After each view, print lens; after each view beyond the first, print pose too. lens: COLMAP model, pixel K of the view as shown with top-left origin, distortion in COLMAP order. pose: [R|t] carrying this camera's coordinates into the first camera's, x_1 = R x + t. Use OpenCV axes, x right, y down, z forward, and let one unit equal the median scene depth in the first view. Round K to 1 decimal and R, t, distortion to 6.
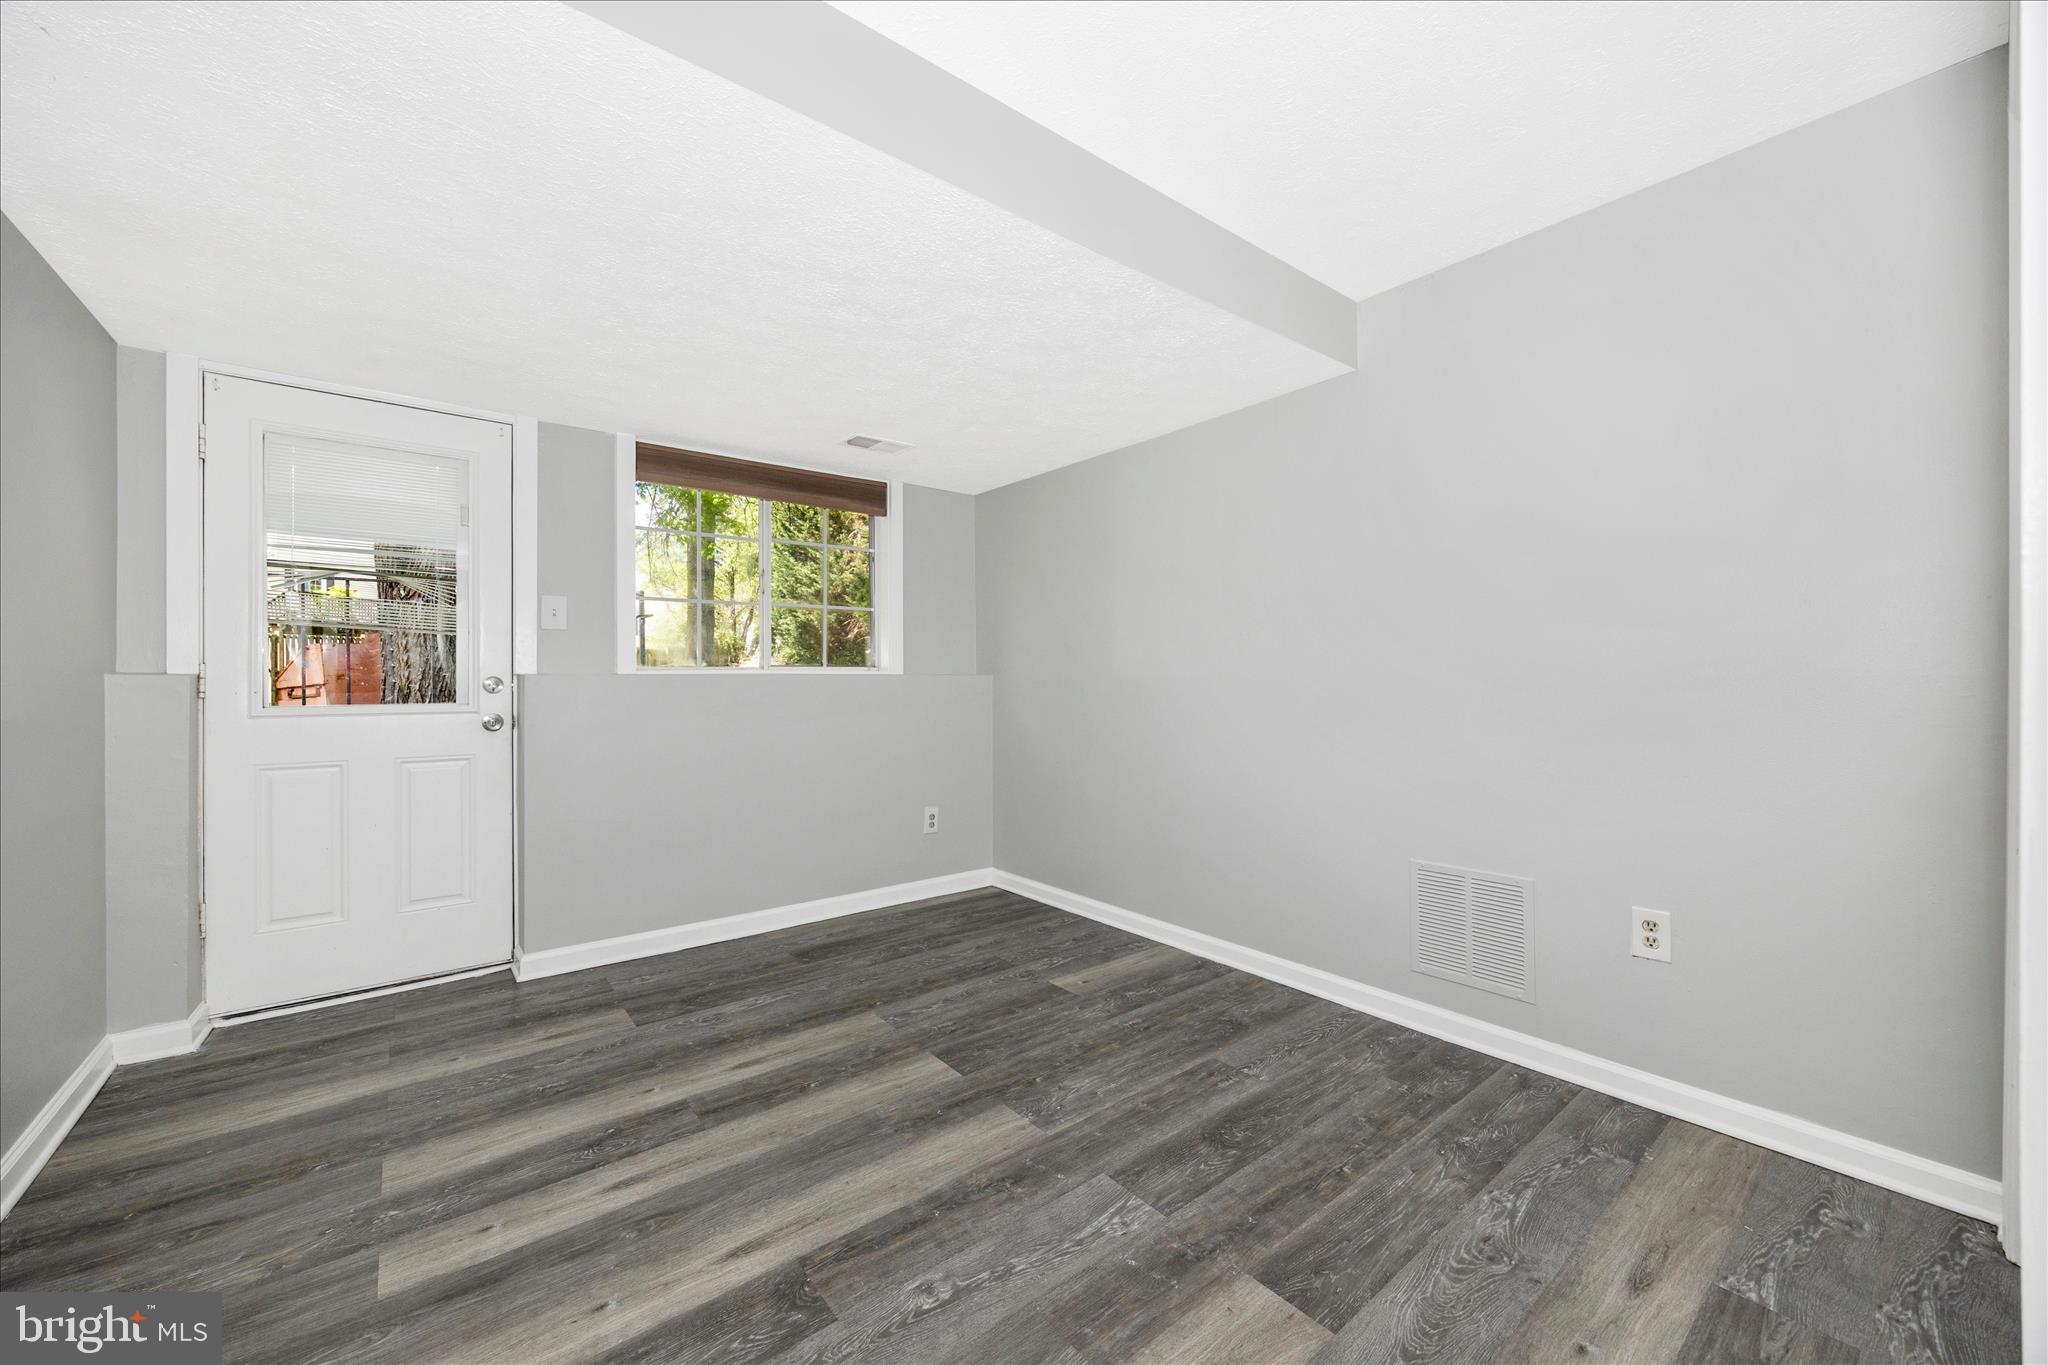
lens RADIAL K [[798.4, 0, 1033.2], [0, 798.4, 674.9], [0, 0, 1]] dist [-0.000600, -0.000231]
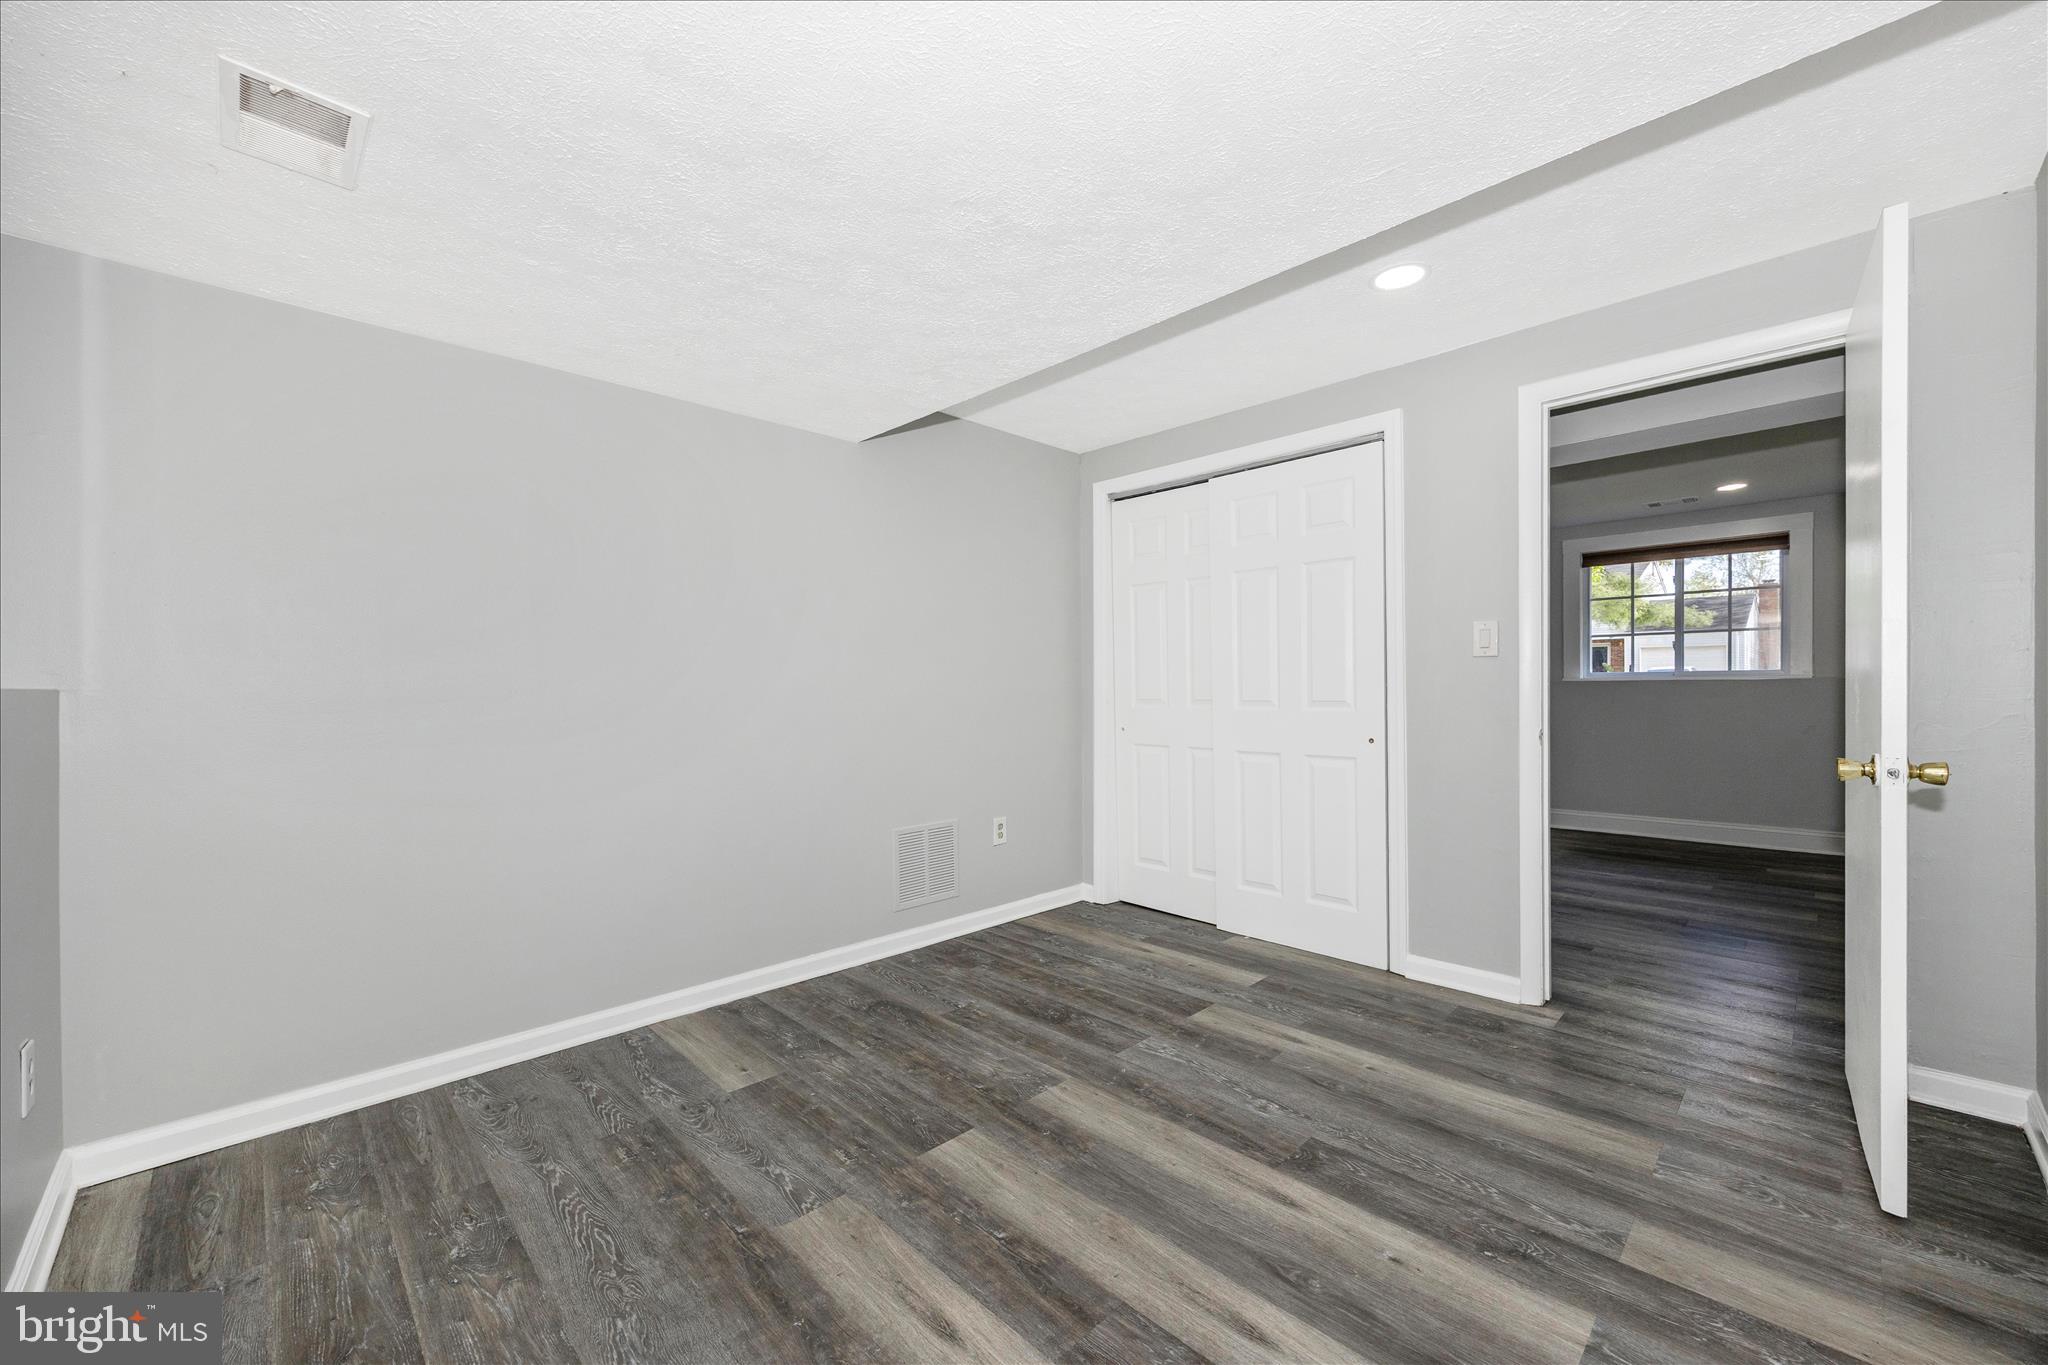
lens RADIAL K [[798.4, 0, 1034.1], [0, 798.4, 678.9], [0, 0, 1]] dist [-0.000600, -0.000231]
pose [[-0.116770, 0.020601, 0.992945, -1.068574], [-0.000204, 0.999784, -0.020767, 0.002058], [-0.993159, -0.002627, -0.116741, 1.085696]]
